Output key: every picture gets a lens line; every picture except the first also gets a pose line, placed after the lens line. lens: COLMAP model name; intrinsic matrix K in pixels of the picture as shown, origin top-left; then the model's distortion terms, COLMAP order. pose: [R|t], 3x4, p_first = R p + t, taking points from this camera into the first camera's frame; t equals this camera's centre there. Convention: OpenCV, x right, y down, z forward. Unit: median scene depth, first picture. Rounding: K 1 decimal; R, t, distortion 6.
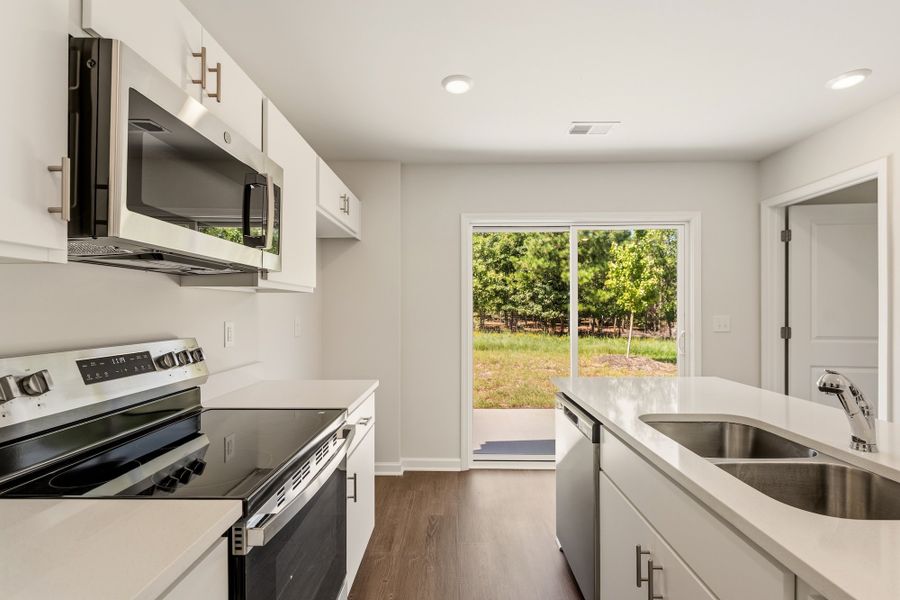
lens RADIAL K [[412.5, 0, 456.2], [0, 412.5, 305.8], [0, 0, 1]] dist [-0.000065, -0.000024]
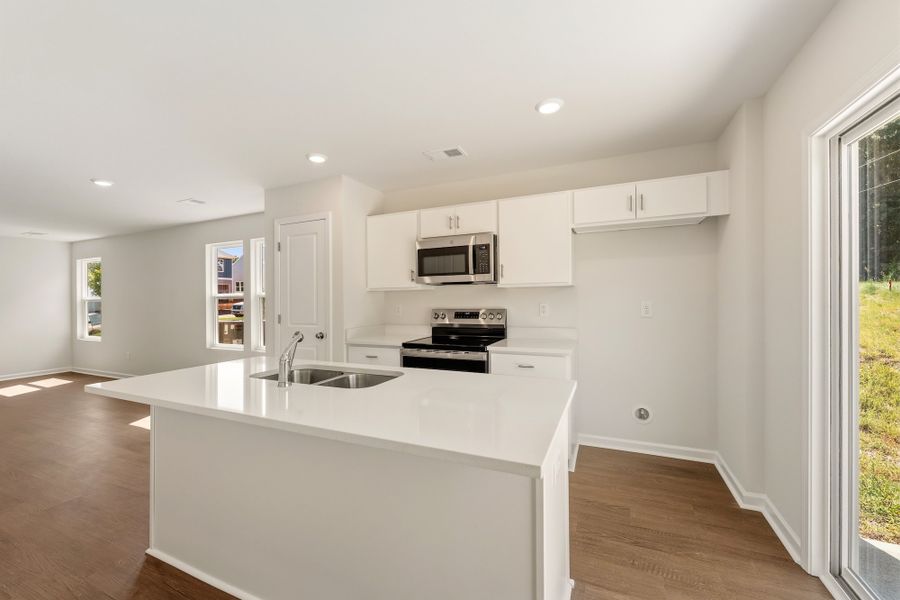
lens RADIAL K [[361.5, 0, 451.9], [0, 361.5, 296.3], [0, 0, 1]] dist [-0.001982, -0.000890]
pose [[-0.407008, 0.009396, -0.913376, 0.817562], [0.027682, 0.999615, -0.002052, -0.000431], [0.913005, -0.026119, -0.407111, 0.908529]]
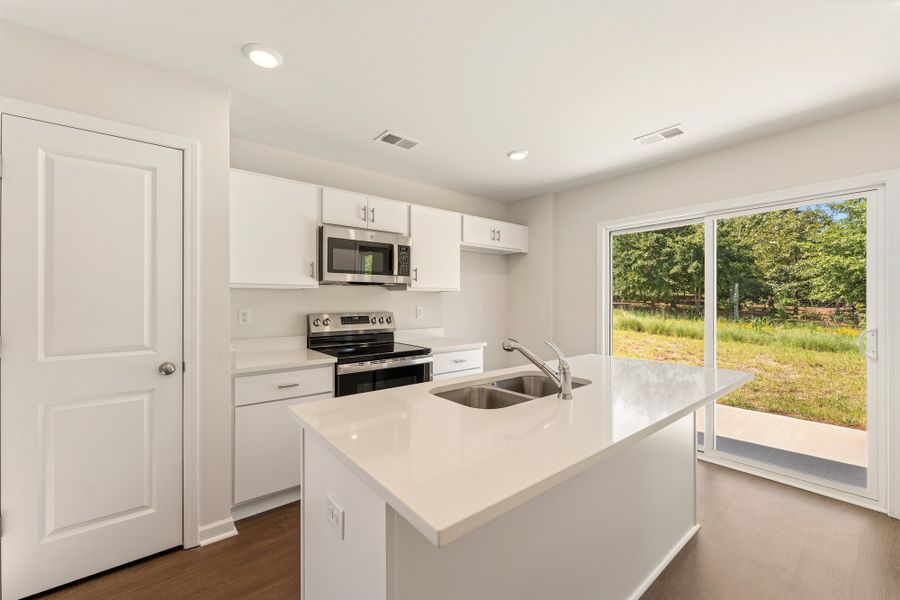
lens RADIAL K [[361.5, 0, 448.0], [0, 361.5, 299.7], [0, 0, 1]] dist [-0.001982, -0.000890]
pose [[0.625543, 0.001068, -0.780189, 0.687983], [0.006734, 0.999954, 0.006768, -0.004391], [0.780161, -0.009487, 0.625507, -0.035527]]
